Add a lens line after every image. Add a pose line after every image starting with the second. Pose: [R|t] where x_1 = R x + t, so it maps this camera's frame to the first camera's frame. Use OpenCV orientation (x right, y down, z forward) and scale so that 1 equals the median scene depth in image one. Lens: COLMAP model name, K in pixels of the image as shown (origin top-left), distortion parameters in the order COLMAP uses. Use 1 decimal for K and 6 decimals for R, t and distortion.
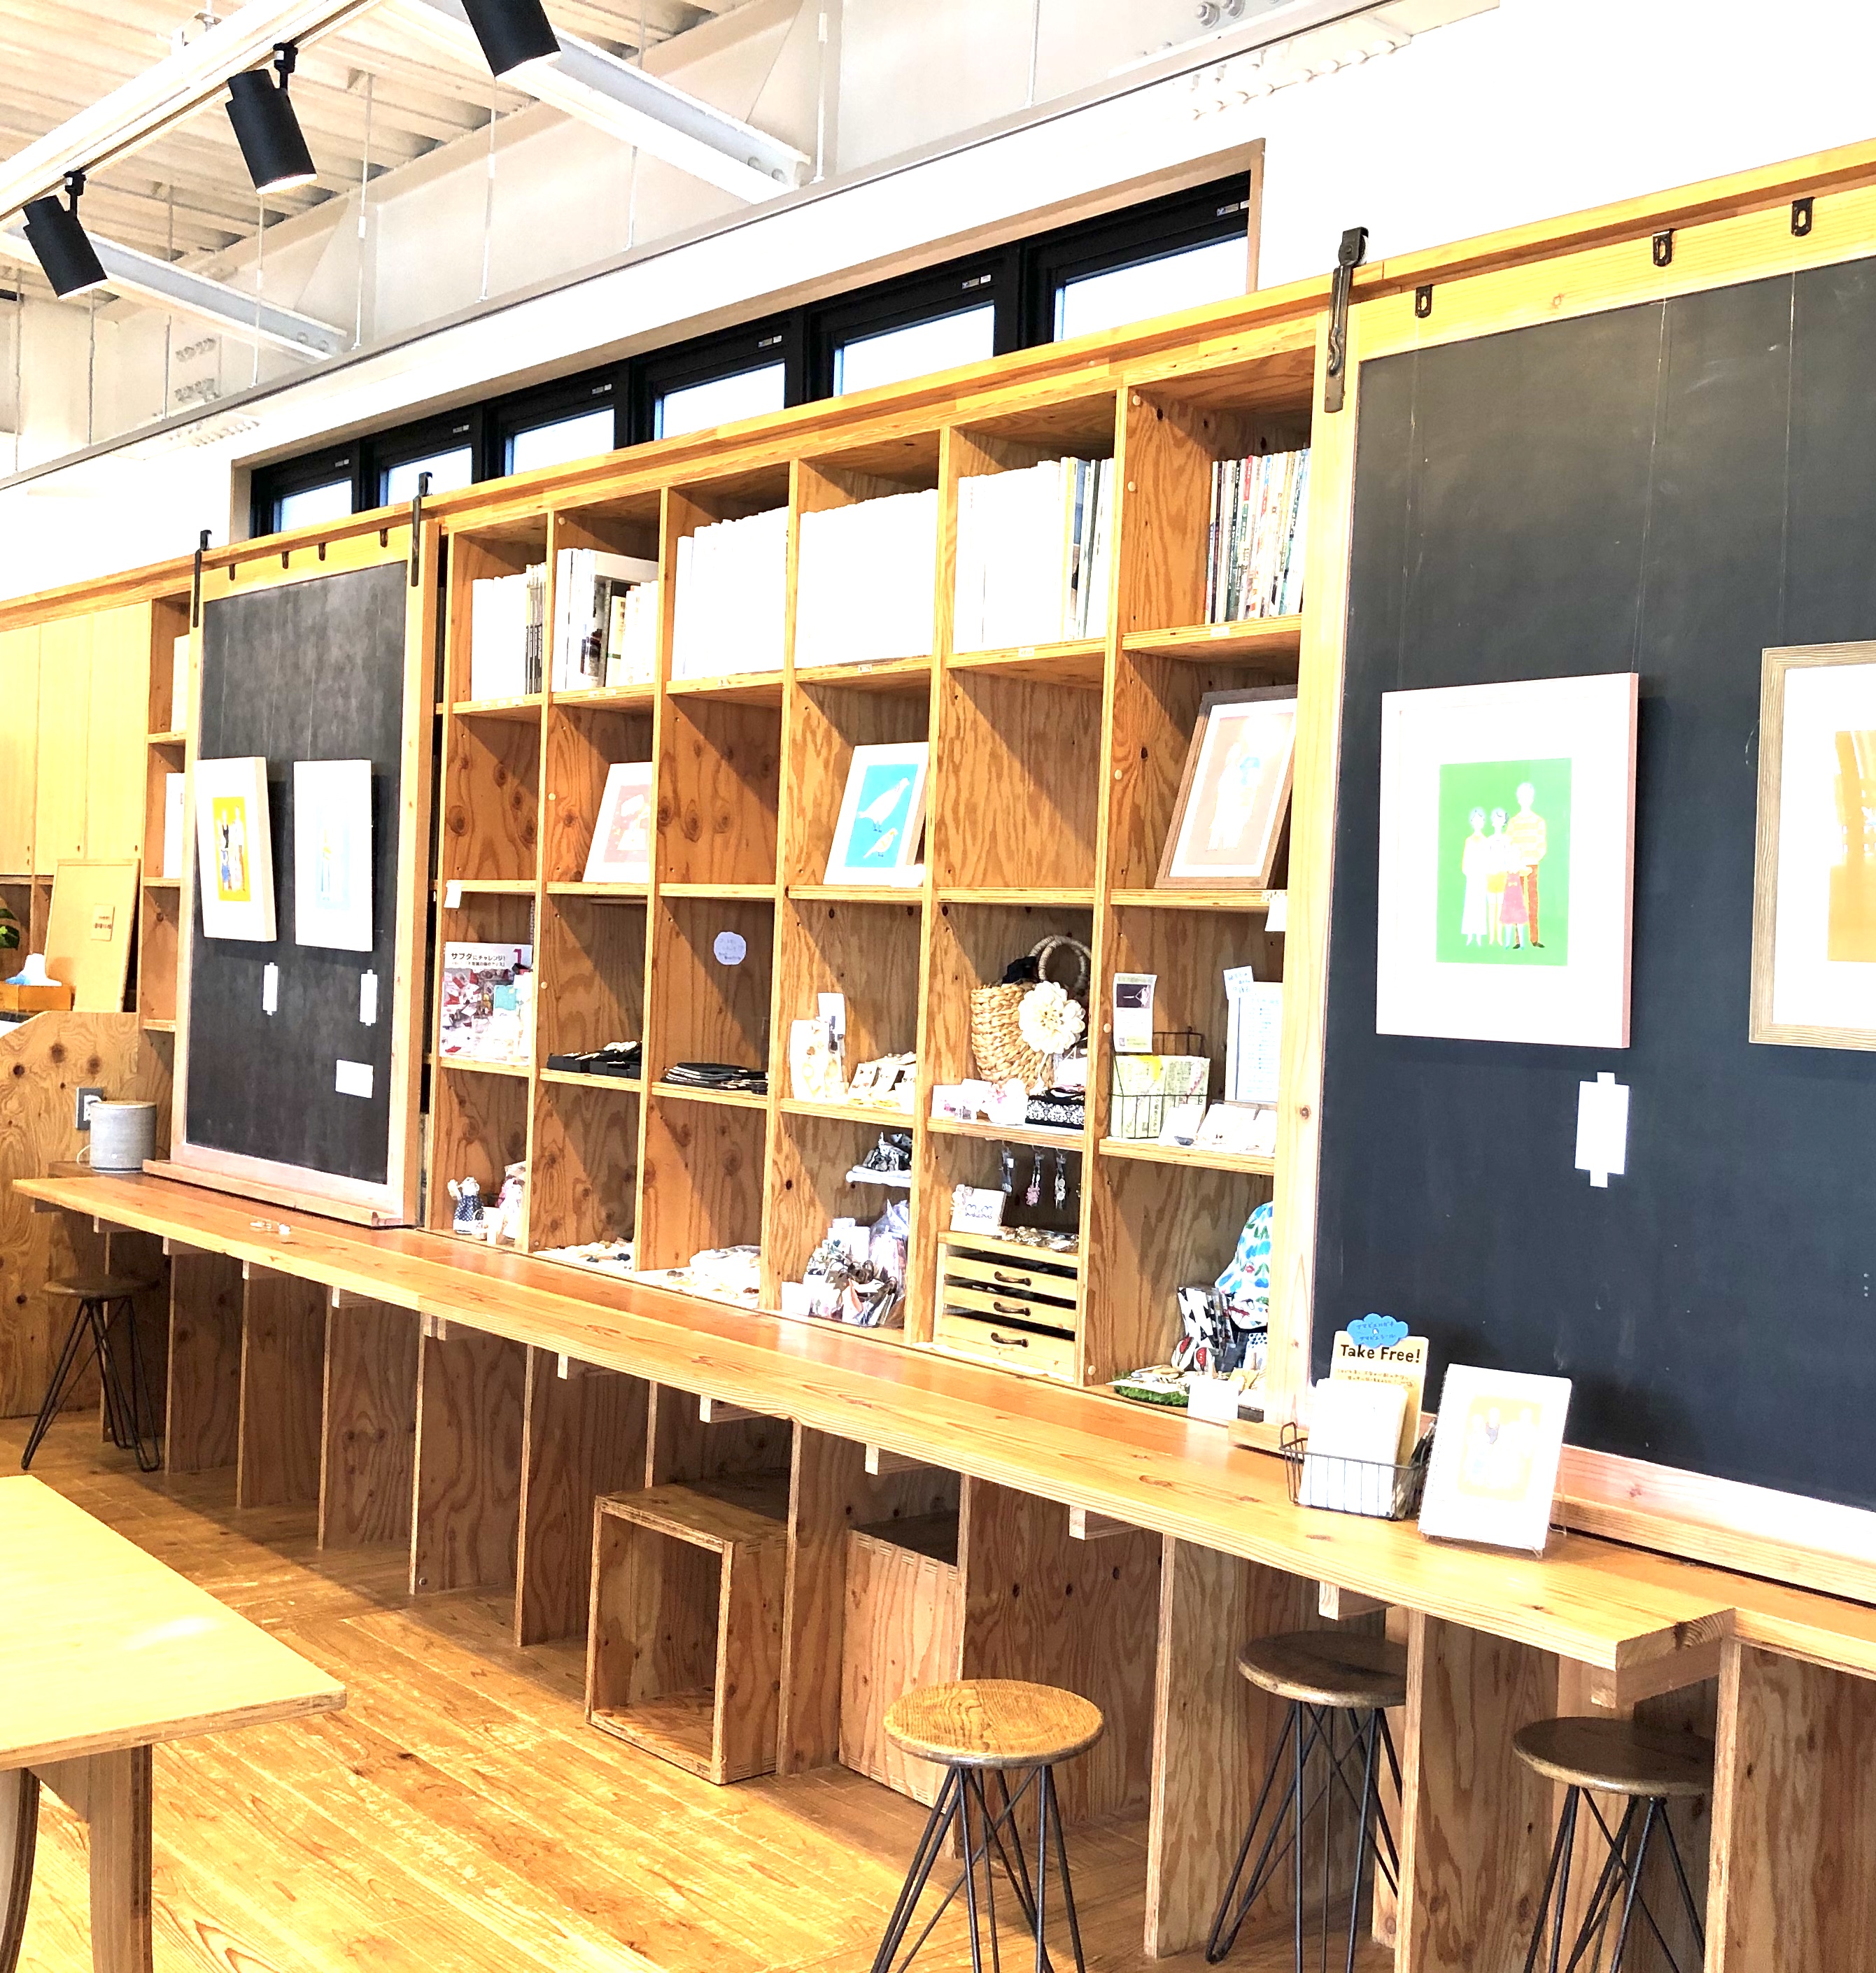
lens RADIAL K [[2352.0, 0, 938.0], [0, 2352.0, 986.5], [0, 0, 1]] dist [0.002463, 0.001927]
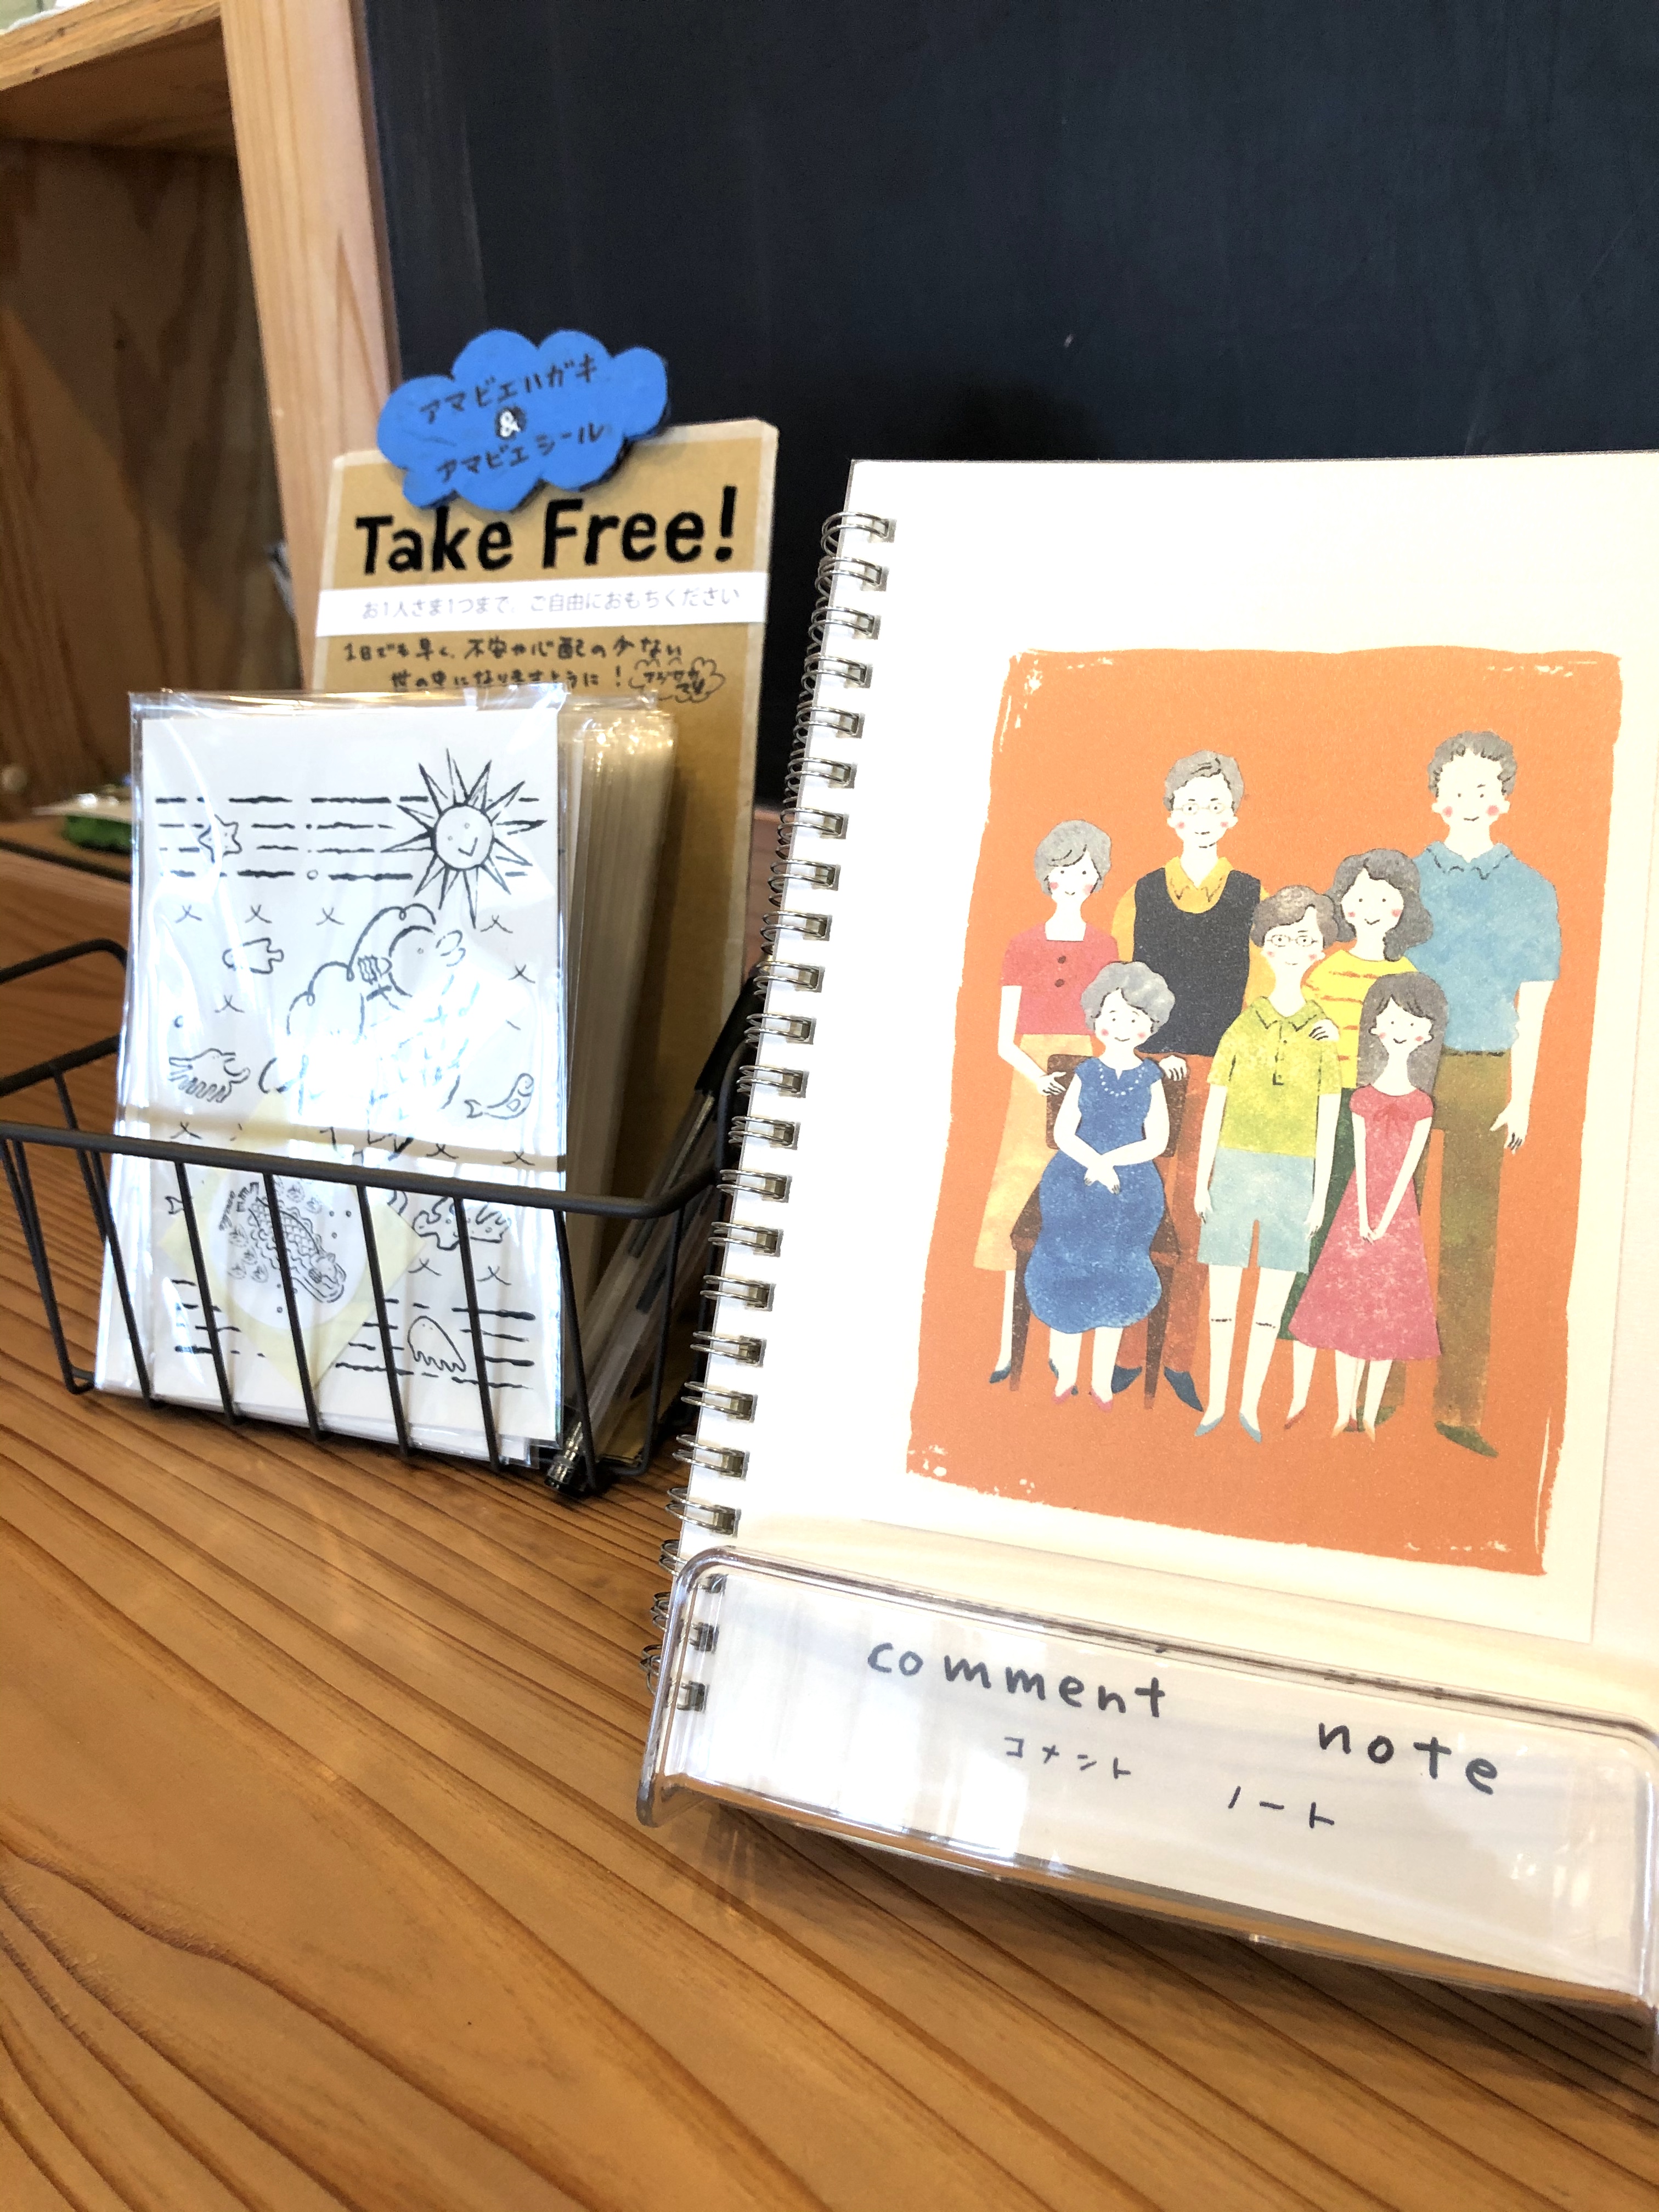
lens RADIAL K [[1831.7, 0, 829.5], [0, 1831.7, 1106.0], [0, 0, 1]] dist [-0.001324, -0.000127]
pose [[0.989490, -0.095771, 0.108339, 0.190868], [0.056102, 0.944803, 0.322799, 0.152968], [-0.133274, -0.313329, 0.940246, 0.842140]]
